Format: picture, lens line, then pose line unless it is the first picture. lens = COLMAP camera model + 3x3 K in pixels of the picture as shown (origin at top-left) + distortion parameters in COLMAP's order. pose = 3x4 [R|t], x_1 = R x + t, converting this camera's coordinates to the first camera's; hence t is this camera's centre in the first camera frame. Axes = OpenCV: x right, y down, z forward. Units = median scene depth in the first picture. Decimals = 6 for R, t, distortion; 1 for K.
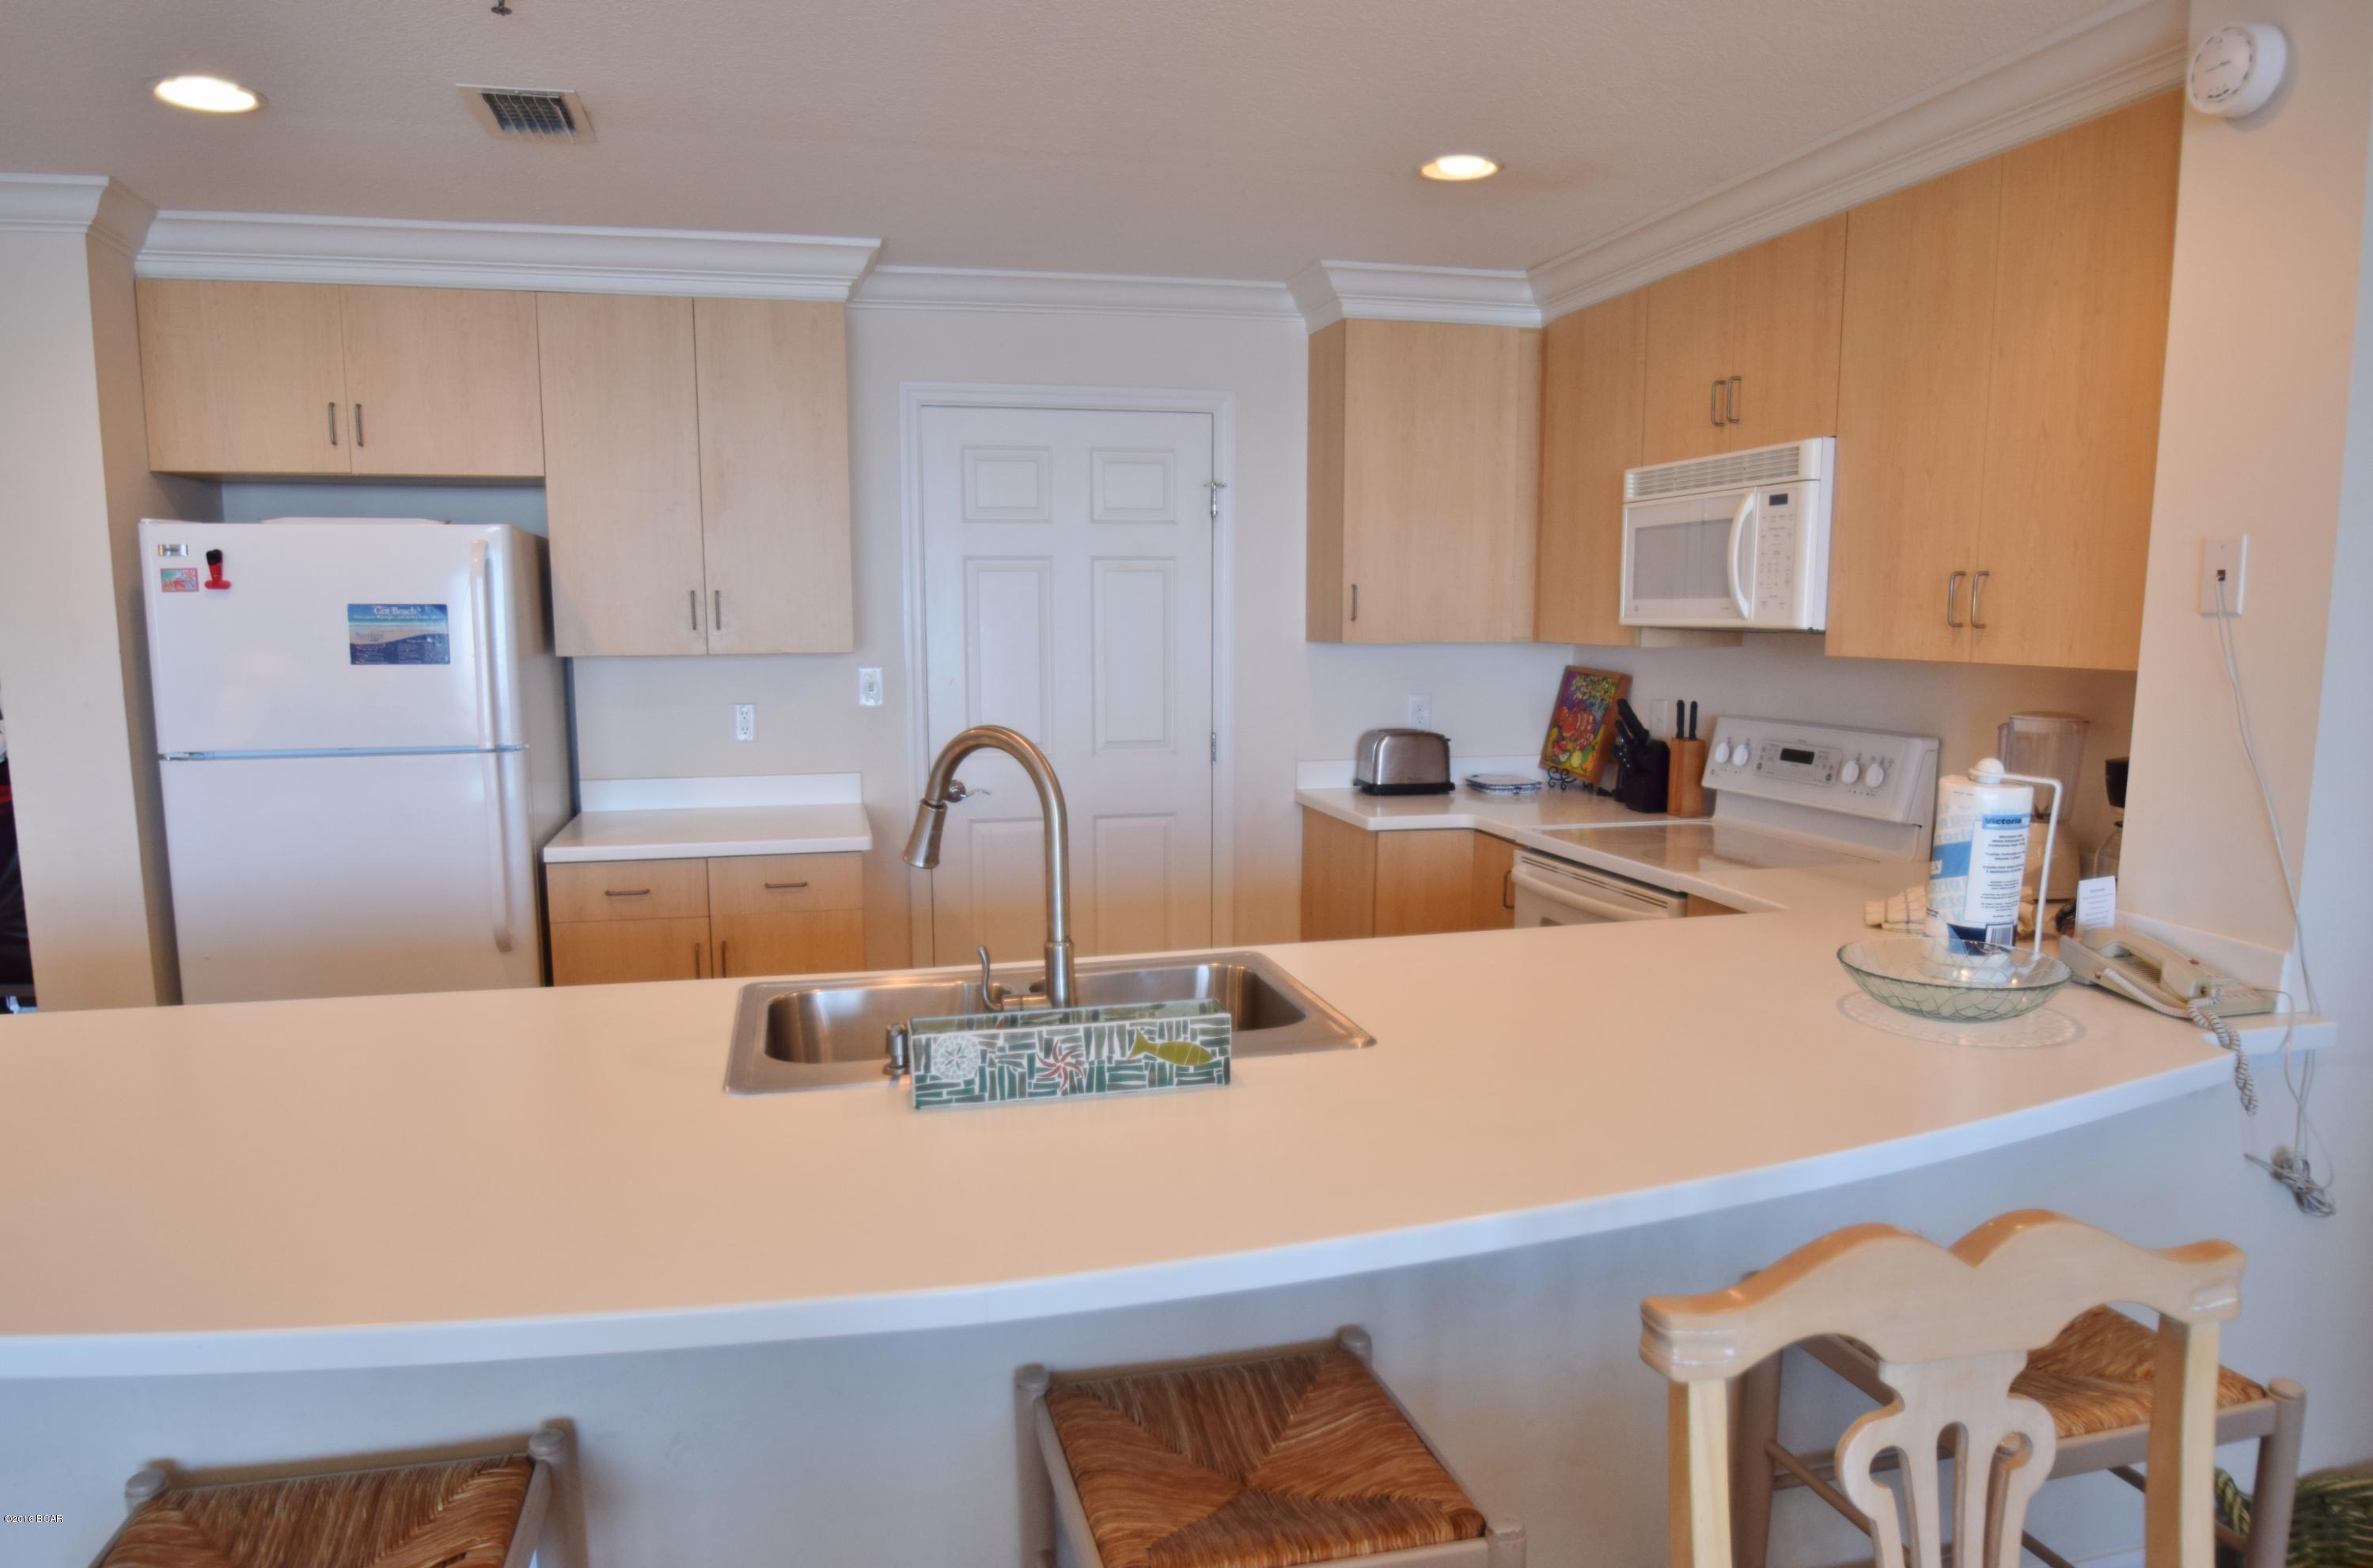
lens RADIAL K [[1530.6, 0, 1186.5], [0, 1530.6, 784.0], [0, 0, 1]] dist [-0.006801, -0.002386]
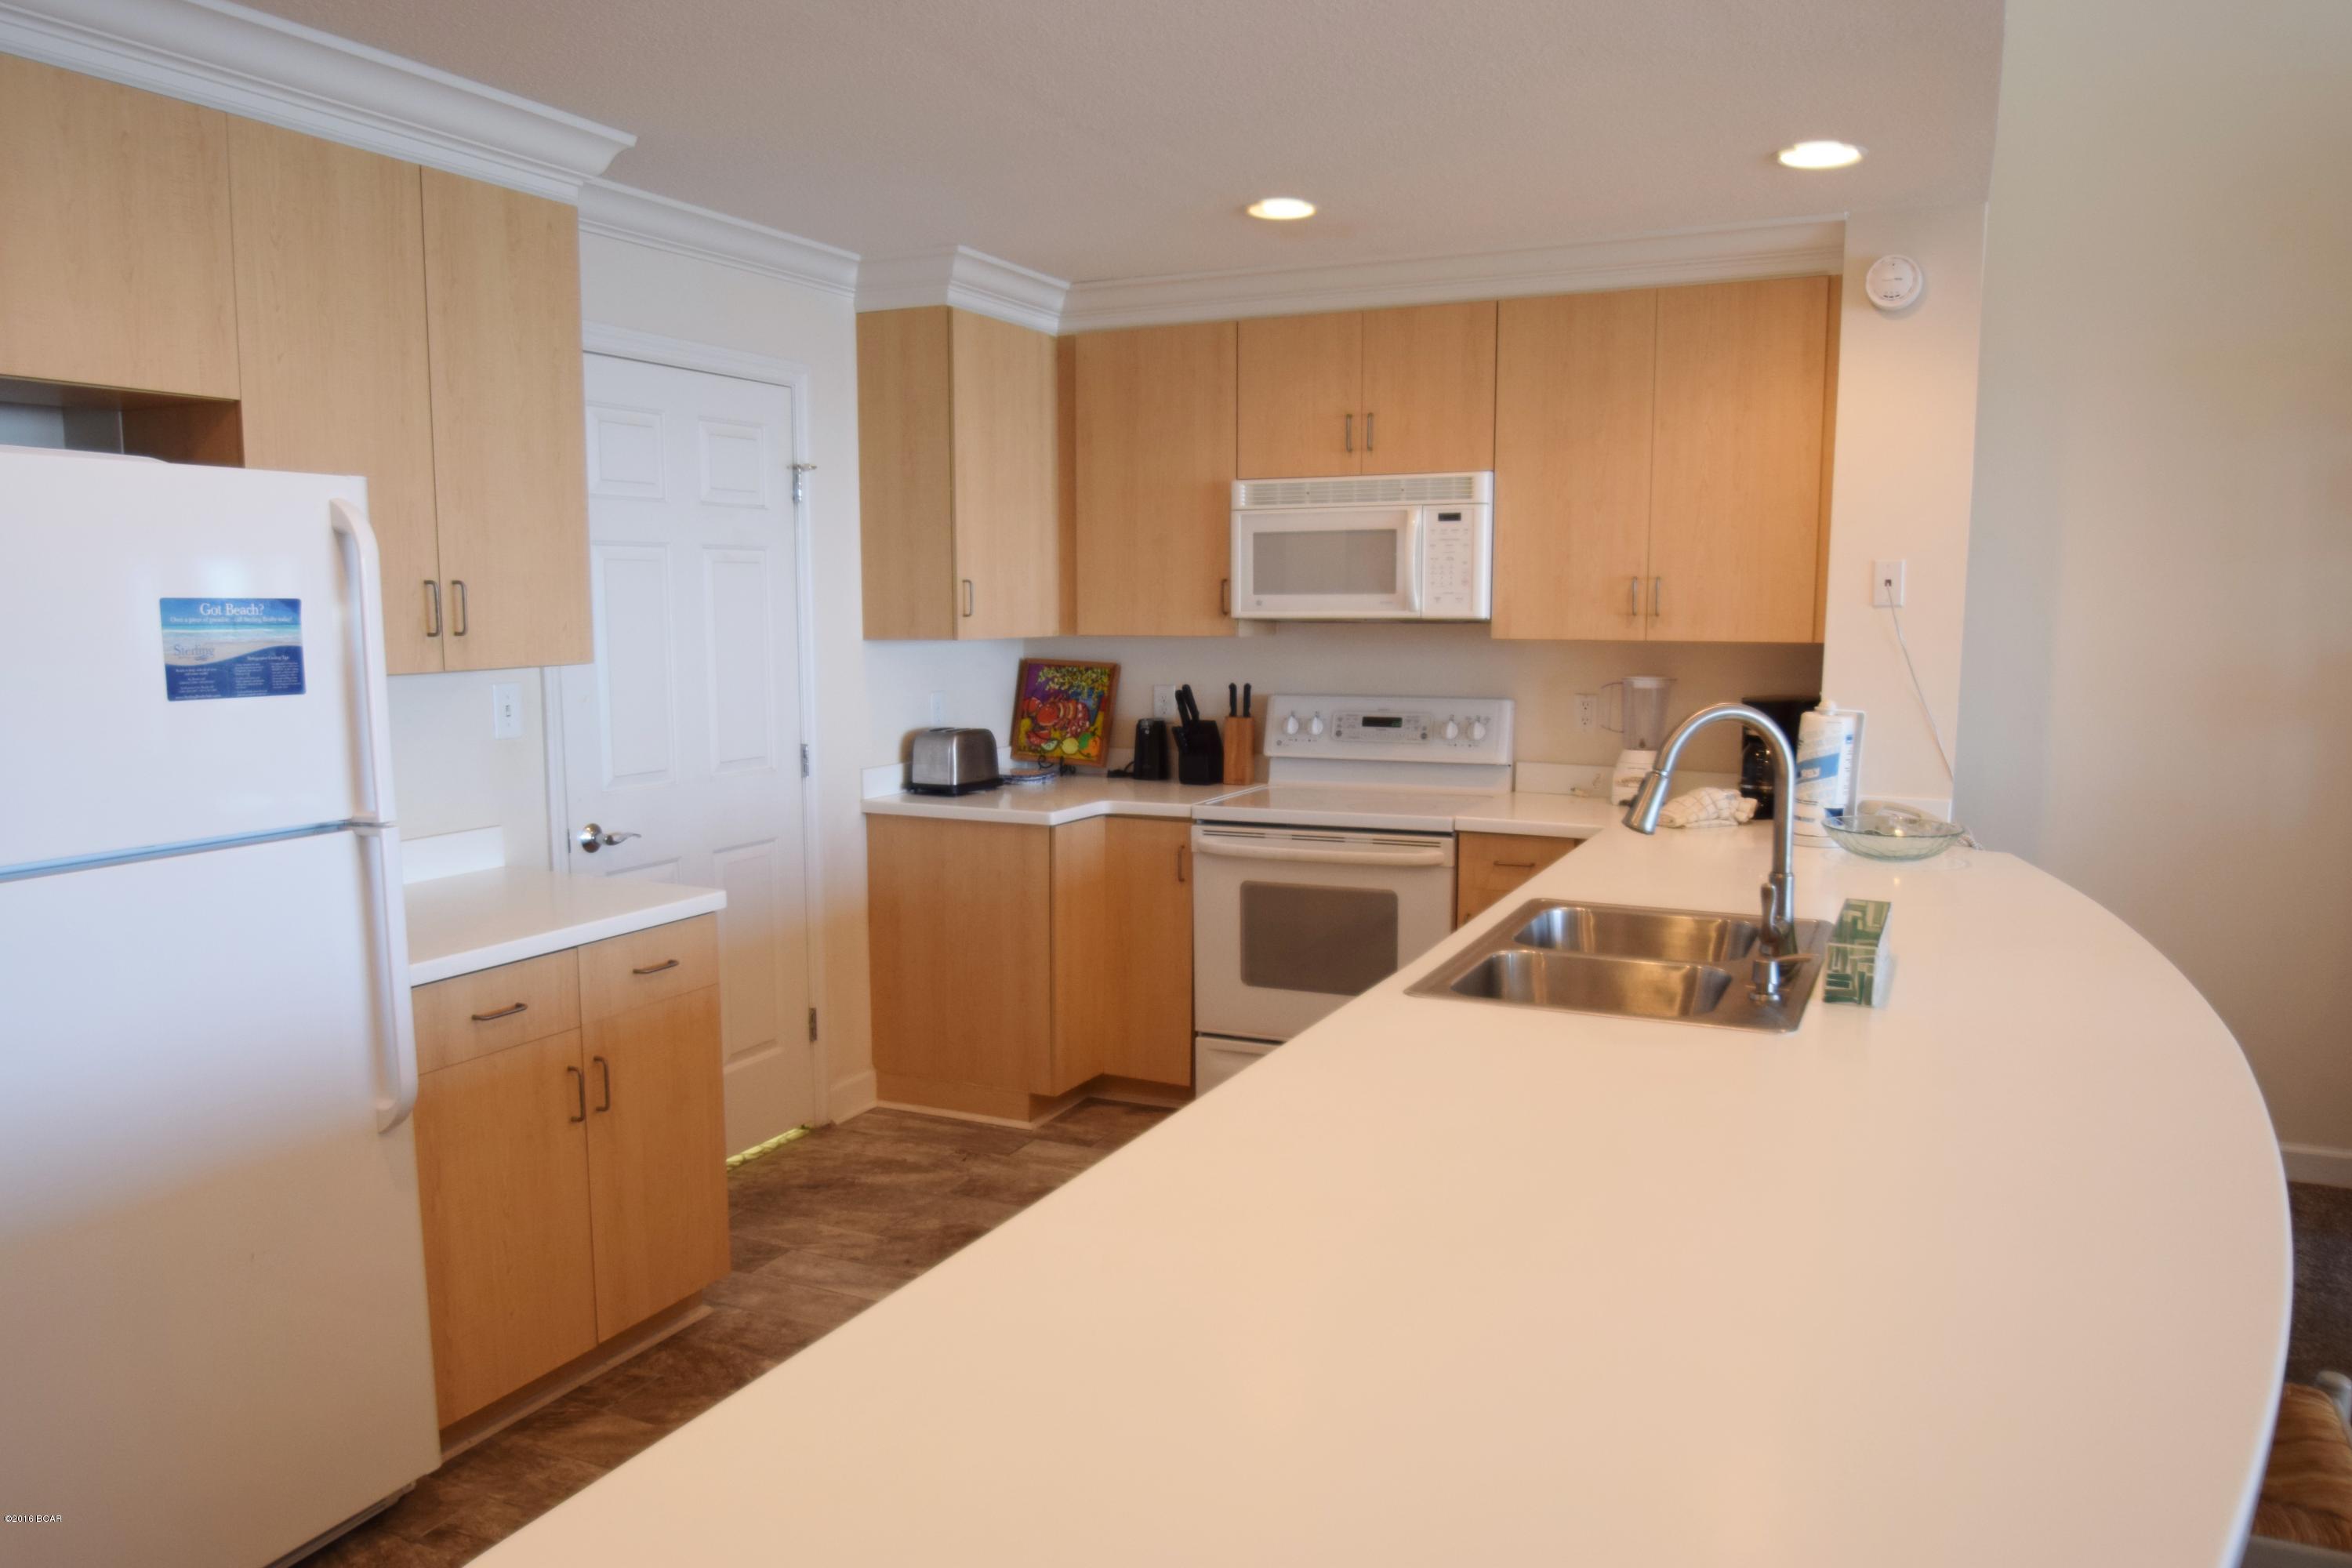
lens RADIAL K [[1616.6, 0, 1176.0], [0, 1616.6, 784.0], [0, 0, 1]] dist [-0.049294, 0.002347]
pose [[0.641668, -0.085983, 0.762148, -0.700130], [0.090054, 0.995269, 0.036464, -0.030616], [-0.761678, 0.045237, 0.646375, 0.281291]]
